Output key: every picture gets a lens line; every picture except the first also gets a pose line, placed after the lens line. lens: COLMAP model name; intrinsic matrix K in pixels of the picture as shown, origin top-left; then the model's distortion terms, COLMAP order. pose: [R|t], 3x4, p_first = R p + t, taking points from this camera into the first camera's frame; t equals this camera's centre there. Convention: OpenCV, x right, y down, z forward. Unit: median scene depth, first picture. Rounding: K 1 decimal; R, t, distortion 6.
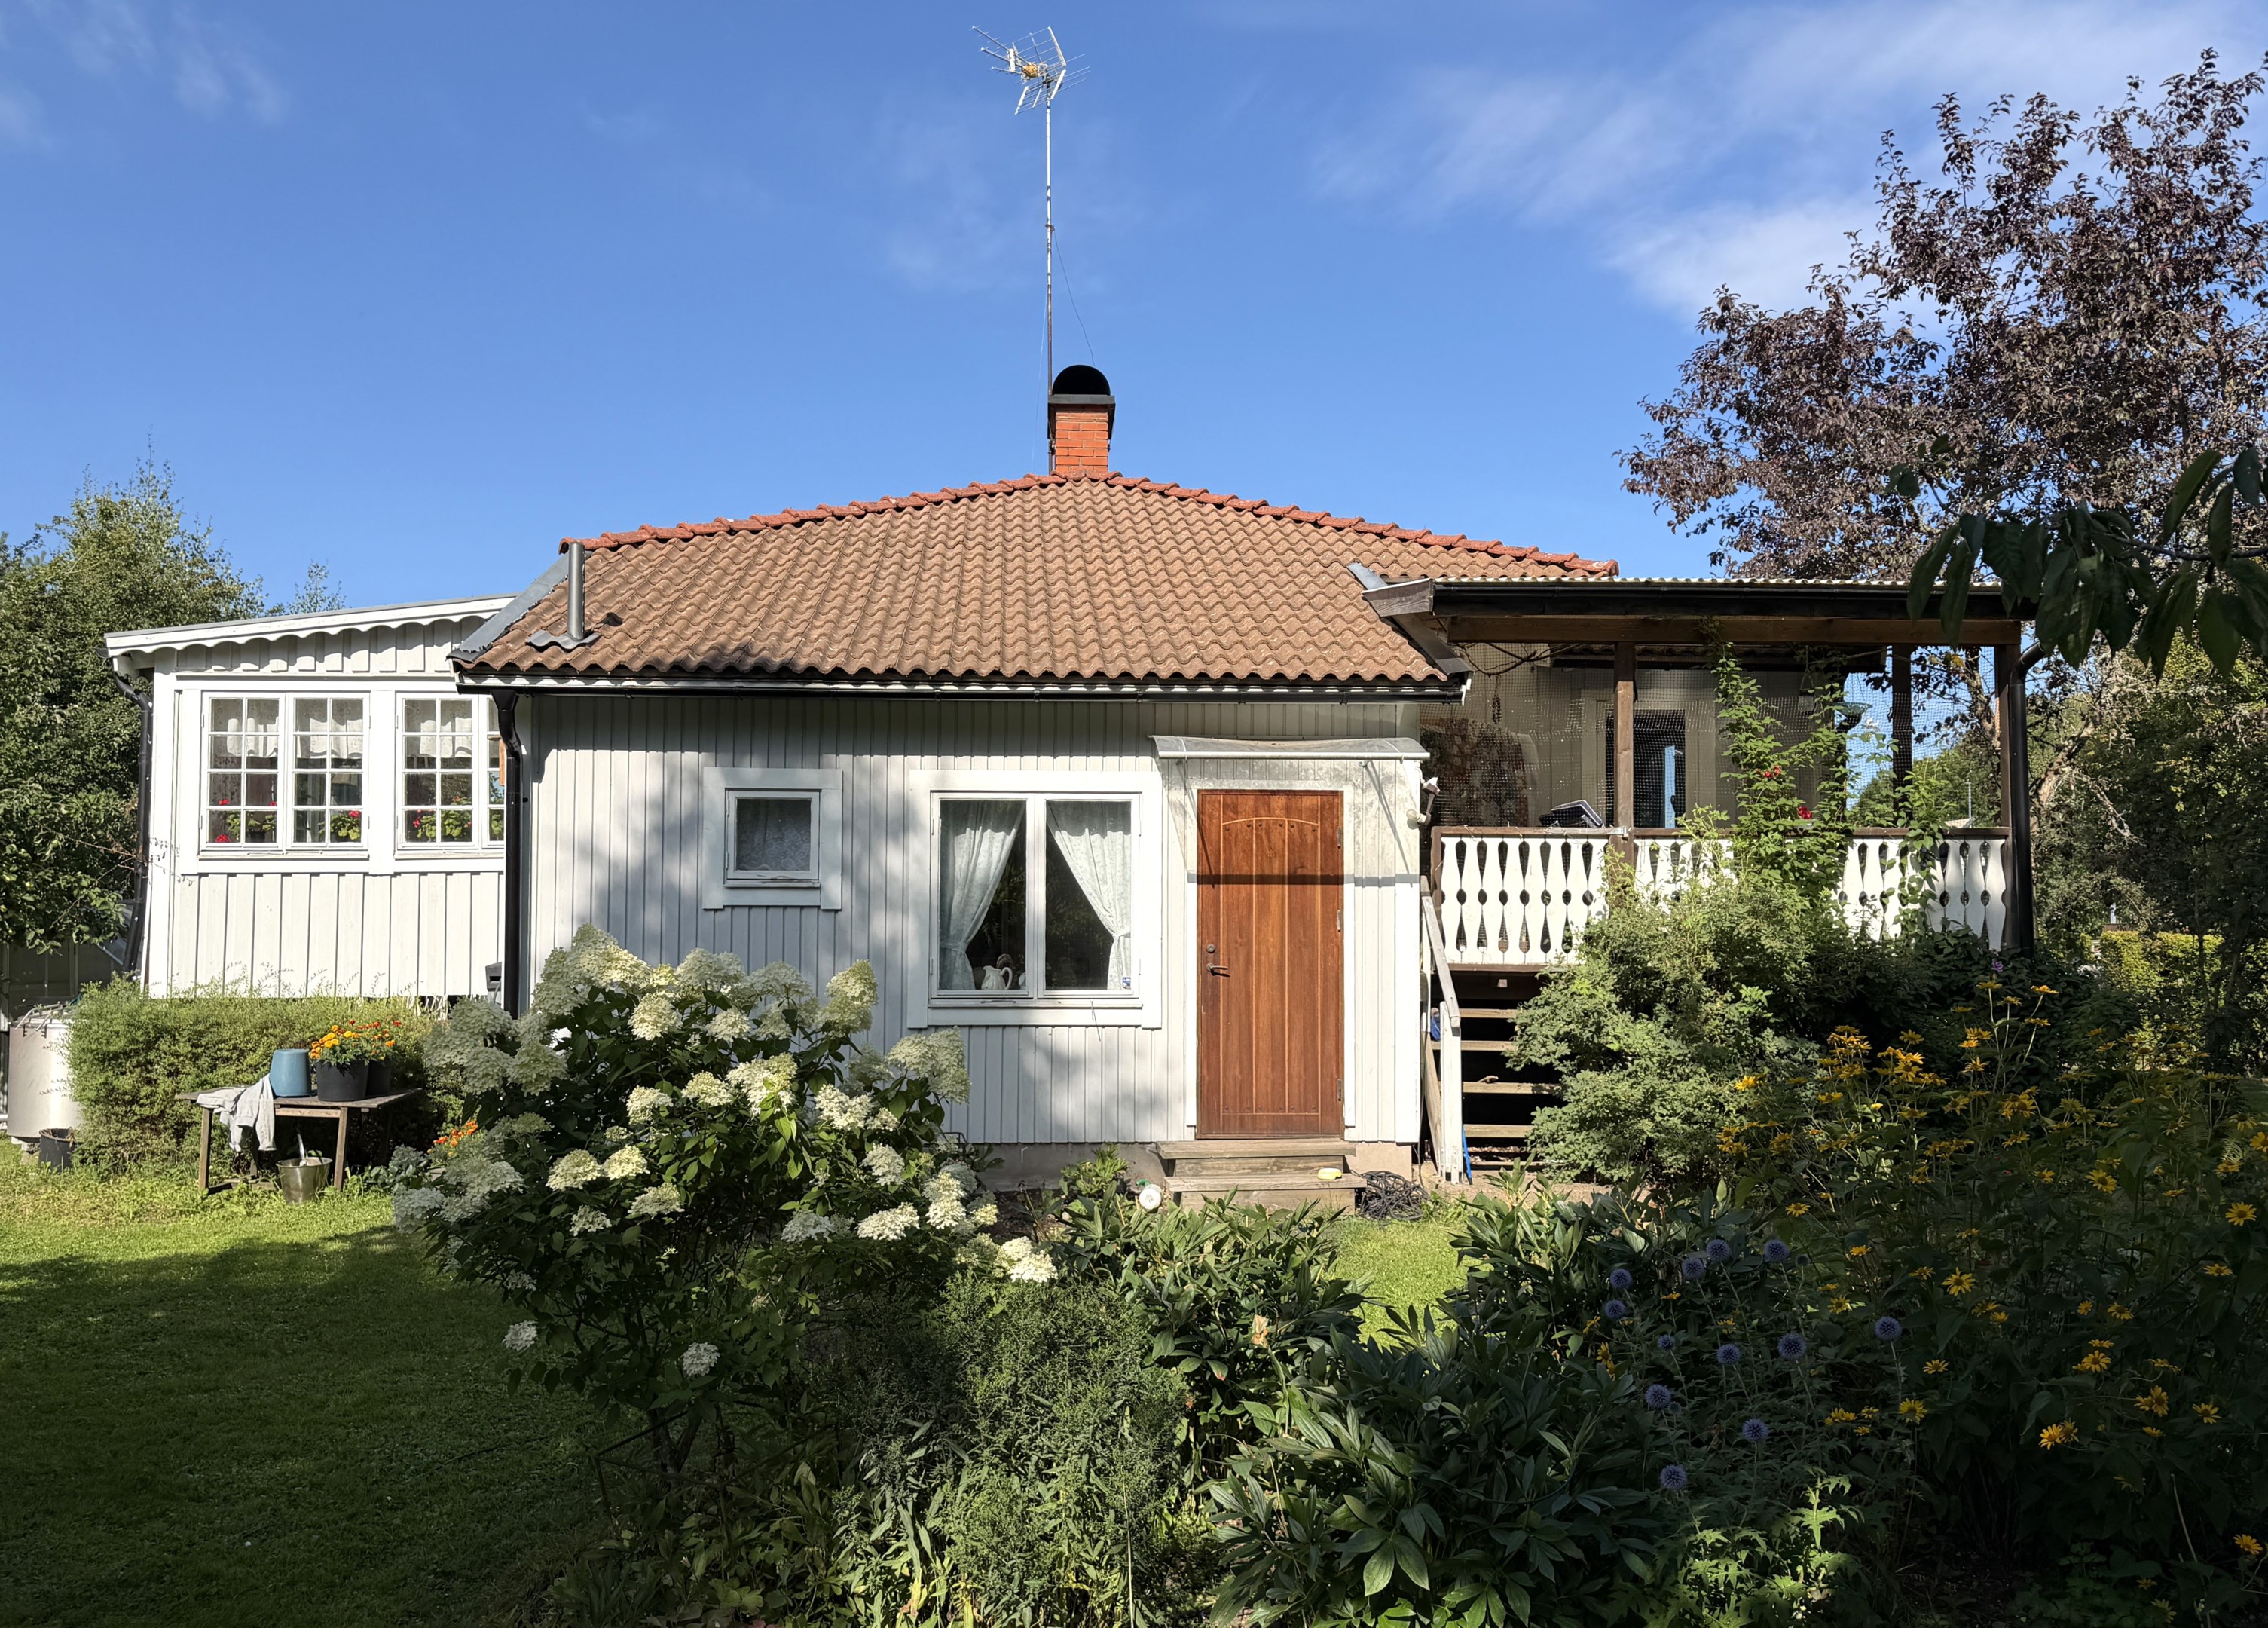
lens RADIAL K [[1905.8, 0, 1119.9], [0, 1905.8, 817.2], [0, 0, 1]] dist [0.138668, -0.043569]
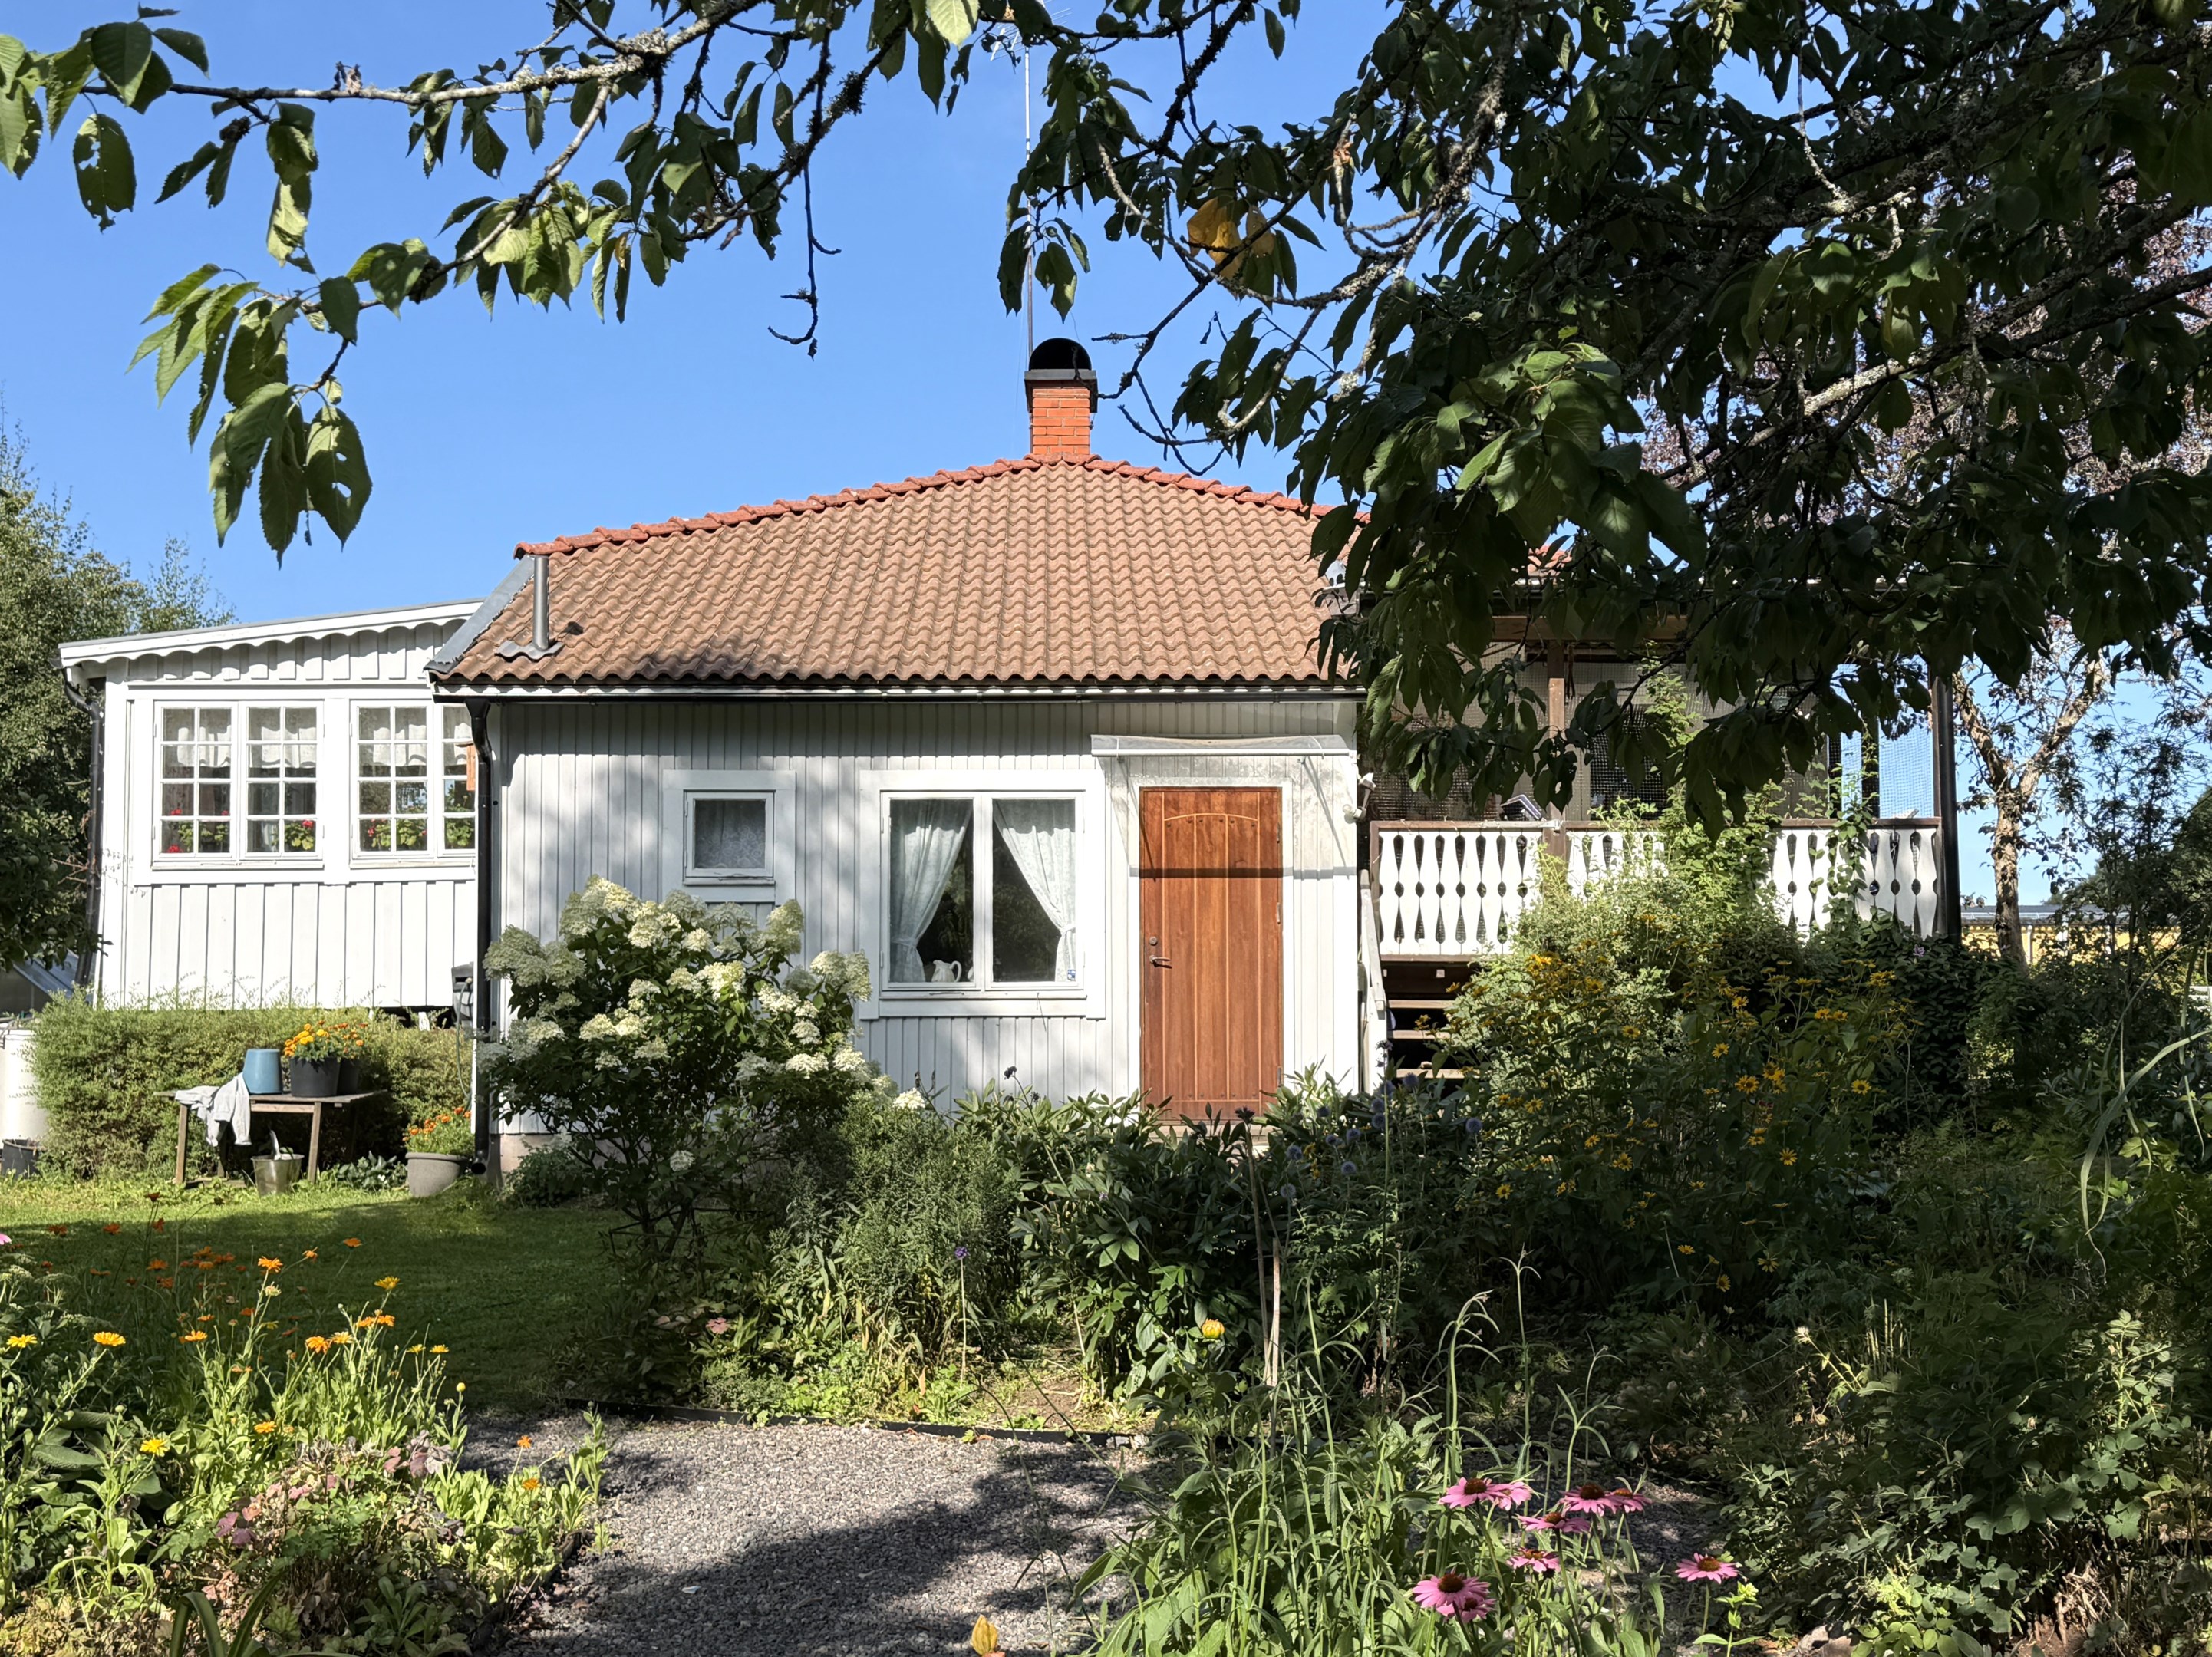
lens RADIAL K [[2729.4, 0, 1123.4], [0, 2729.4, 812.8], [0, 0, 1]] dist [0.288325, 0.000000]
pose [[0.999211, -0.009207, -0.038628, 0.087282], [0.008583, 0.999831, -0.016288, 0.022931], [0.038772, 0.015944, 0.999121, -0.468029]]
